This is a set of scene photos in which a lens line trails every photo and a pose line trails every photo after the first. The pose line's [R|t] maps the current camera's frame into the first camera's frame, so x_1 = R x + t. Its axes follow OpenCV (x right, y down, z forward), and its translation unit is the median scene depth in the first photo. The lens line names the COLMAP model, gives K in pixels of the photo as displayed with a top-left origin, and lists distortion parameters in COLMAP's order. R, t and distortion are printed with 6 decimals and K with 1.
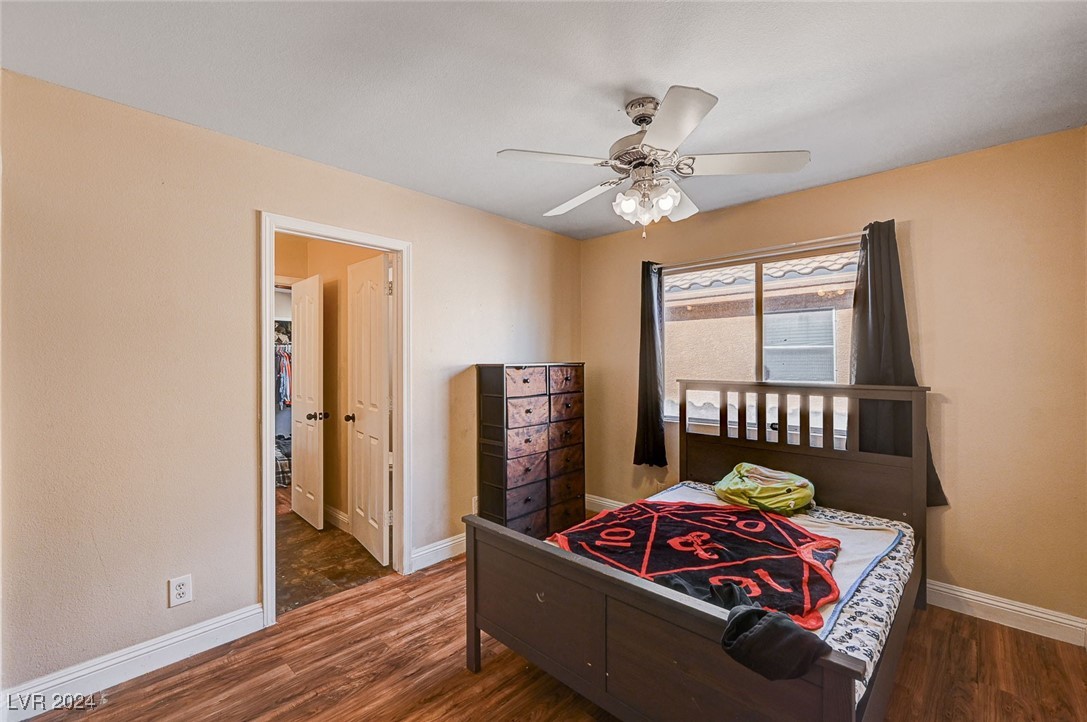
lens RADIAL K [[454.3, 0, 550.0], [0, 454.3, 357.3], [0, 0, 1]] dist [-0.012577, 0.000134]
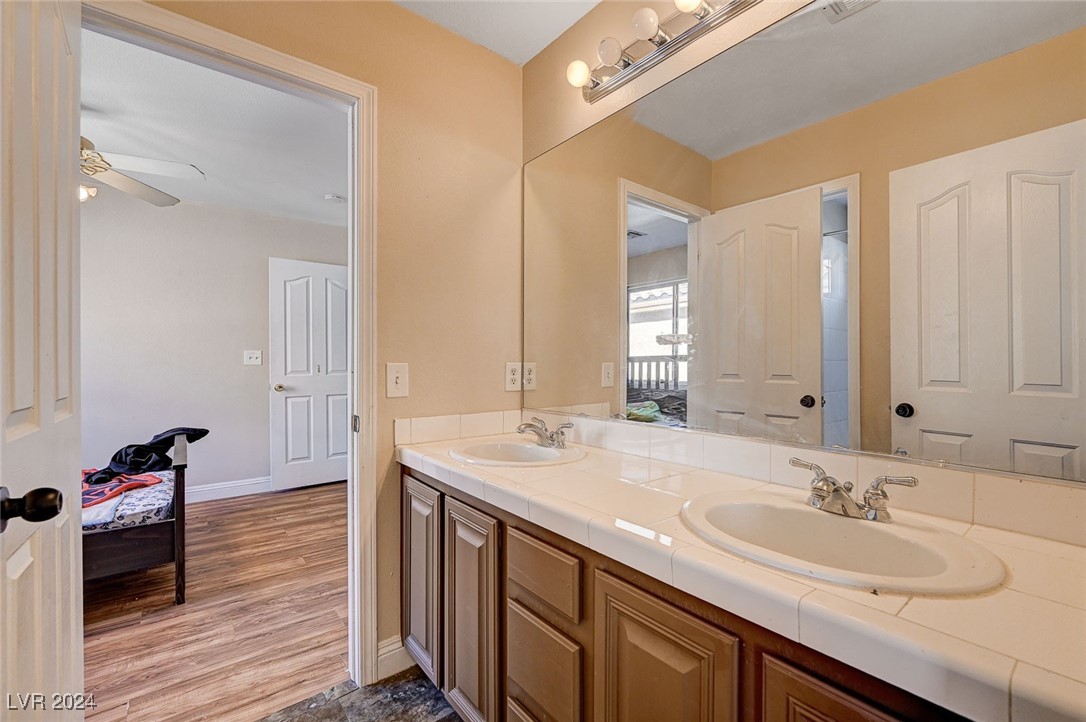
lens RADIAL K [[455.1, 0, 544.4], [0, 455.1, 362.5], [0, 0, 1]] dist [-0.010036, -0.000196]
pose [[-0.986684, 0.013154, 0.162118, -0.905421], [0.012810, 0.999913, -0.003165, 0.104515], [-0.162146, -0.001046, -0.986766, 1.447033]]
